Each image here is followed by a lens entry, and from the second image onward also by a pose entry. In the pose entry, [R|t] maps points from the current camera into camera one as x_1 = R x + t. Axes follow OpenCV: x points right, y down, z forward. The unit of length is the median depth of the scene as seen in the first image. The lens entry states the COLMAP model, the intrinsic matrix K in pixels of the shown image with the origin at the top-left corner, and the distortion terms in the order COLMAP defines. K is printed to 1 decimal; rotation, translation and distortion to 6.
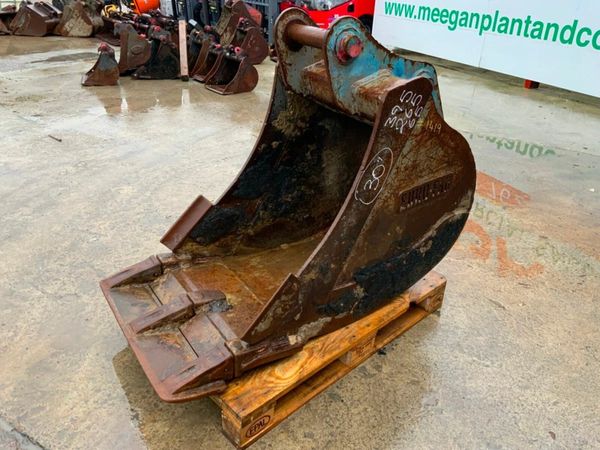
lens RADIAL K [[493.7, 0, 300.0], [0, 493.7, 225.0], [0, 0, 1]] dist [0.143662, -0.291825]
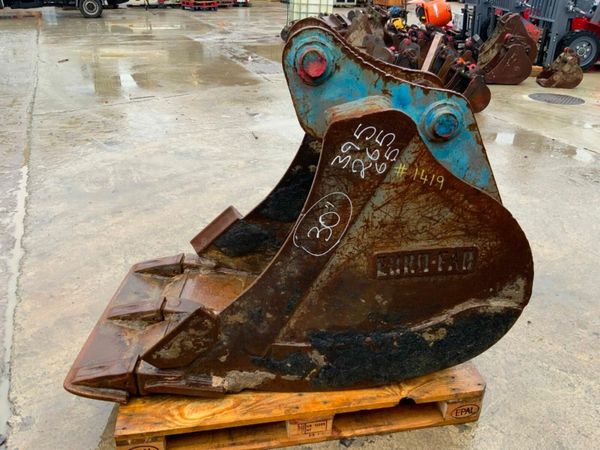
lens RADIAL K [[493.7, 0, 300.0], [0, 493.7, 225.0], [0, 0, 1]] dist [0.143662, -0.291825]
pose [[0.827457, 0.224050, -0.514894, 0.496094], [-0.237079, 0.970610, 0.041354, -0.112427], [0.509027, 0.087852, 0.856256, 0.271801]]
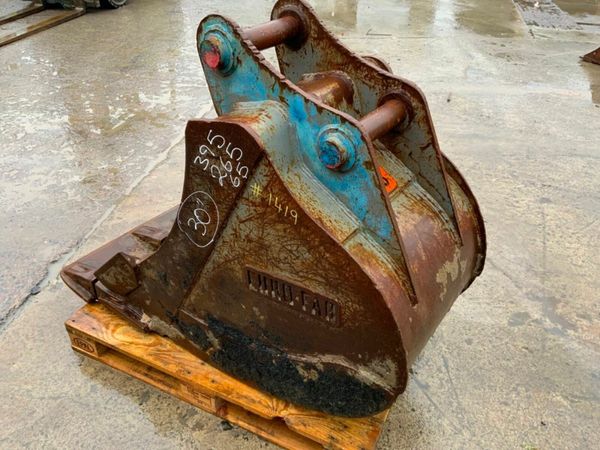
lens RADIAL K [[493.7, 0, 300.0], [0, 493.7, 225.0], [0, 0, 1]] dist [0.143662, -0.291825]
pose [[0.347100, 0.503391, -0.791277, 0.782643], [-0.432997, 0.834441, 0.340913, -0.400761], [0.831886, 0.224290, 0.507601, 0.683328]]
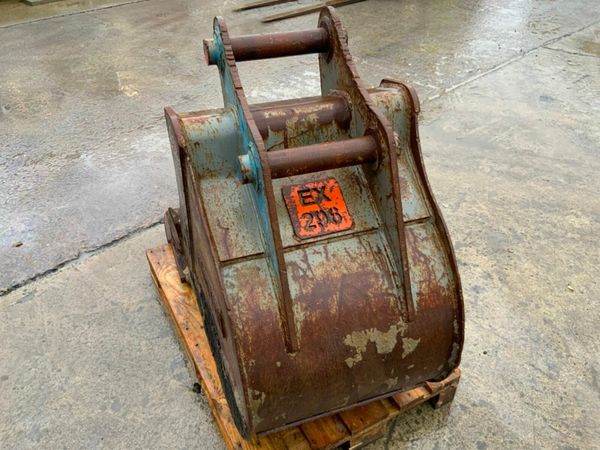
lens RADIAL K [[493.7, 0, 300.0], [0, 493.7, 225.0], [0, 0, 1]] dist [0.143662, -0.291825]
pose [[-0.266913, 0.532666, -0.803134, 0.771413], [-0.445416, 0.670833, 0.592949, -0.633085], [0.854612, 0.515994, 0.058204, 1.073833]]
